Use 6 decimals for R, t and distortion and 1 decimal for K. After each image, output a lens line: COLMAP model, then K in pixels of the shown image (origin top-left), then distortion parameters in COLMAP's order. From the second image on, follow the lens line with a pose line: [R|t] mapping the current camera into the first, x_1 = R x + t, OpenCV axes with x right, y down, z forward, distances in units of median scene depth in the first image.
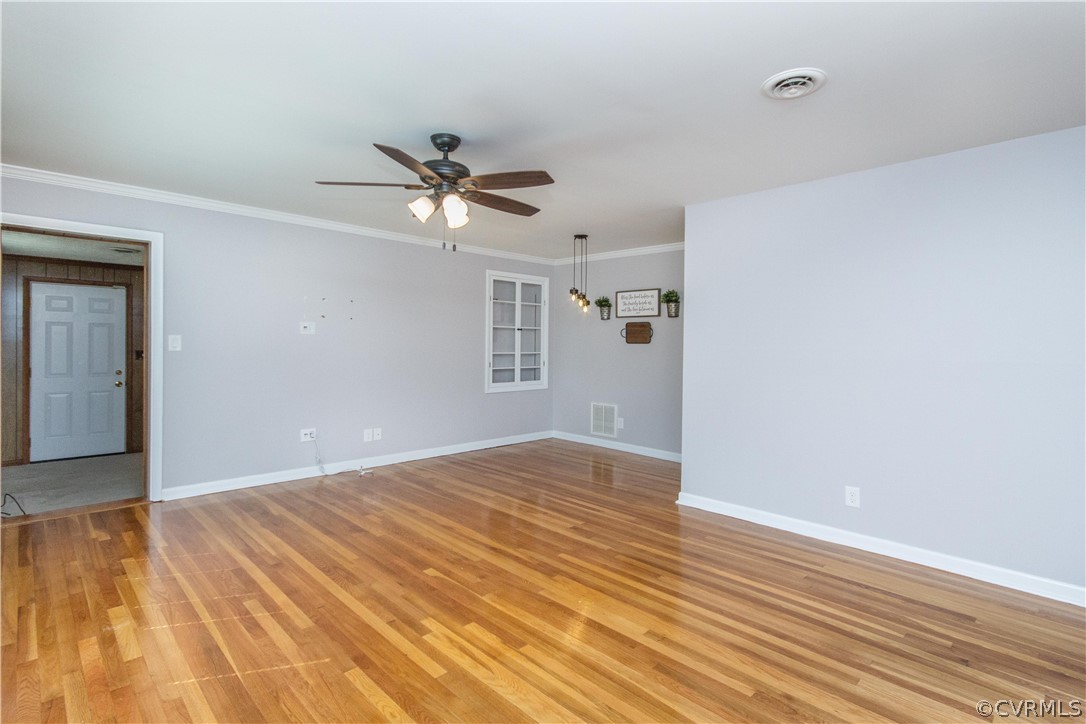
lens RADIAL K [[528.6, 0, 533.9], [0, 528.6, 340.6], [0, 0, 1]] dist [-0.000075, 0.000139]
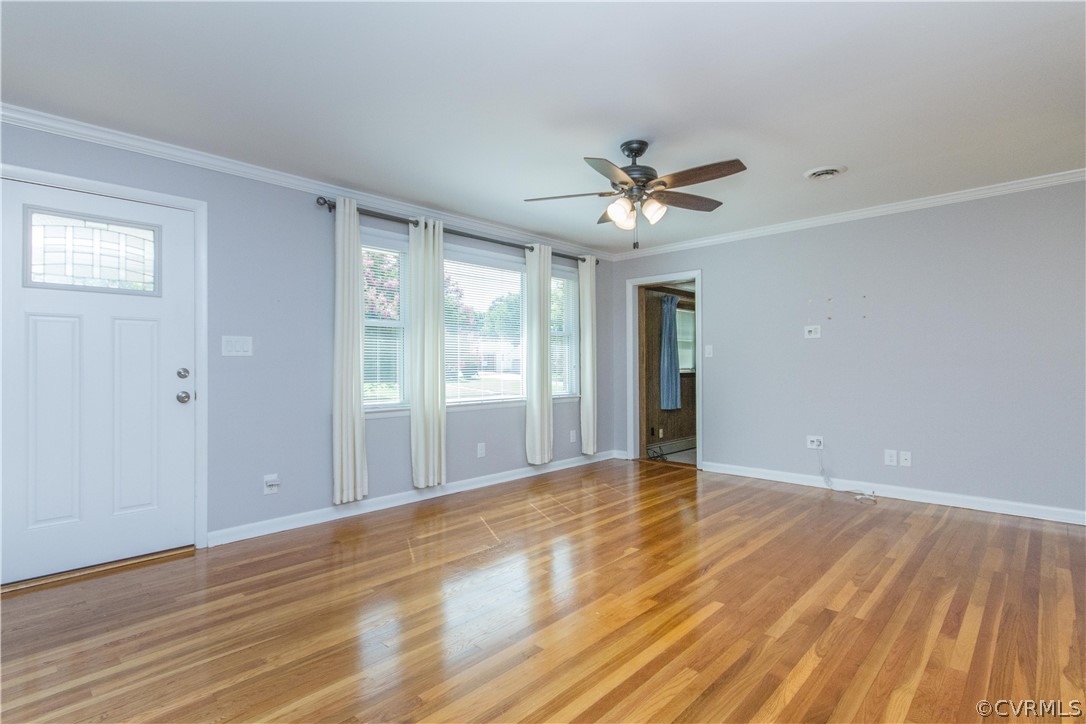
lens RADIAL K [[528.6, 0, 533.9], [0, 528.6, 340.6], [0, 0, 1]] dist [-0.000075, 0.000139]
pose [[0.031144, -0.058857, -0.997780, 0.733658], [0.010628, 0.998228, -0.058552, 0.060663], [0.999458, -0.008780, 0.031714, 0.632270]]
